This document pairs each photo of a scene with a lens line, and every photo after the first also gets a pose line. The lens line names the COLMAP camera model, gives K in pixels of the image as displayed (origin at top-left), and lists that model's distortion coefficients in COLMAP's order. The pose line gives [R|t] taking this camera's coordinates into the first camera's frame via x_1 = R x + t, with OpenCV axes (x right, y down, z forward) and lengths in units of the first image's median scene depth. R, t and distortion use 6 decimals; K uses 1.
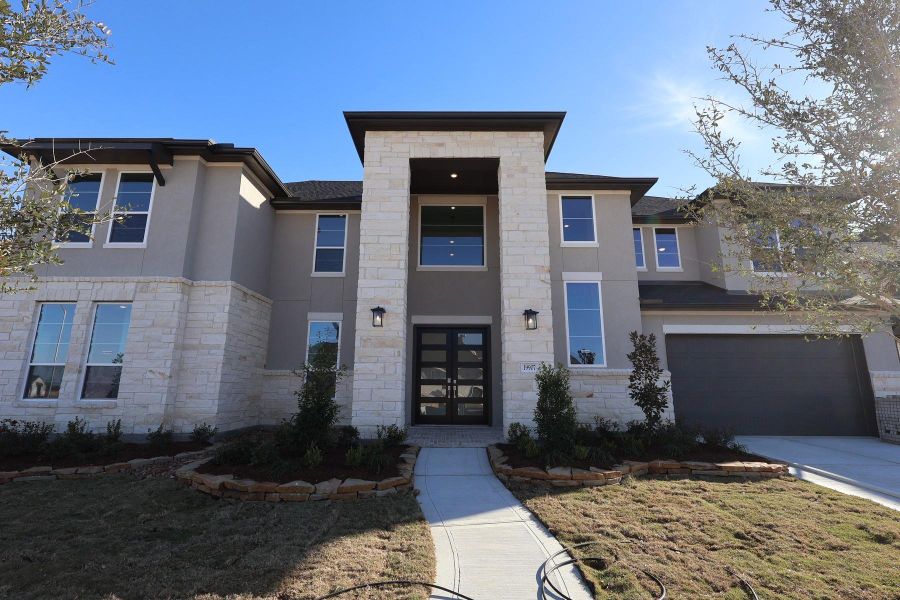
lens RADIAL K [[412.8, 0, 450.0], [0, 412.8, 300.0], [0, 0, 1]] dist [0.000346, -0.000301]
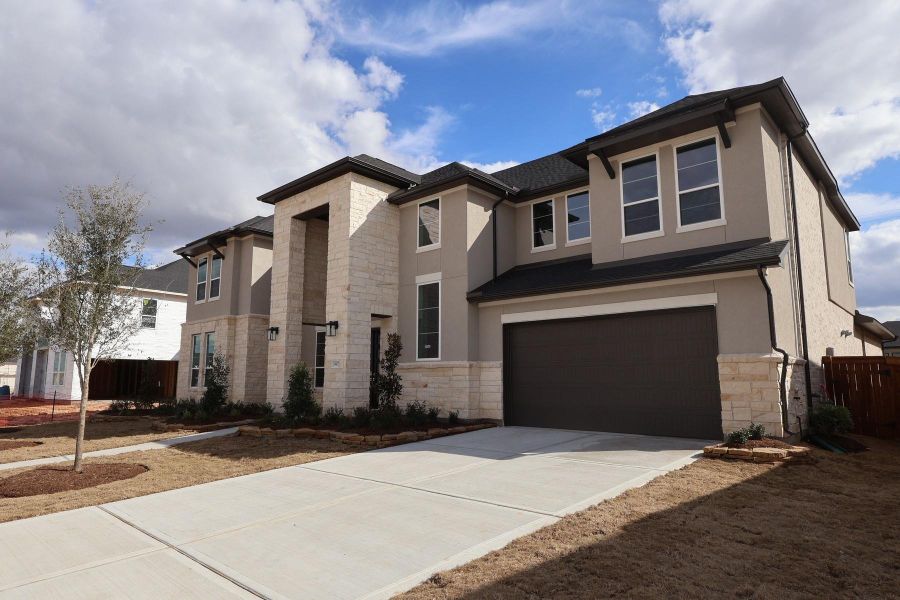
lens RADIAL K [[539.0, 0, 450.0], [0, 539.0, 300.0], [0, 0, 1]] dist [-0.000678, -0.000284]
pose [[0.737647, -0.102818, -0.667312, 1.363543], [0.141886, 0.989874, 0.004323, 0.001987], [0.660110, -0.097872, 0.744766, -0.028504]]
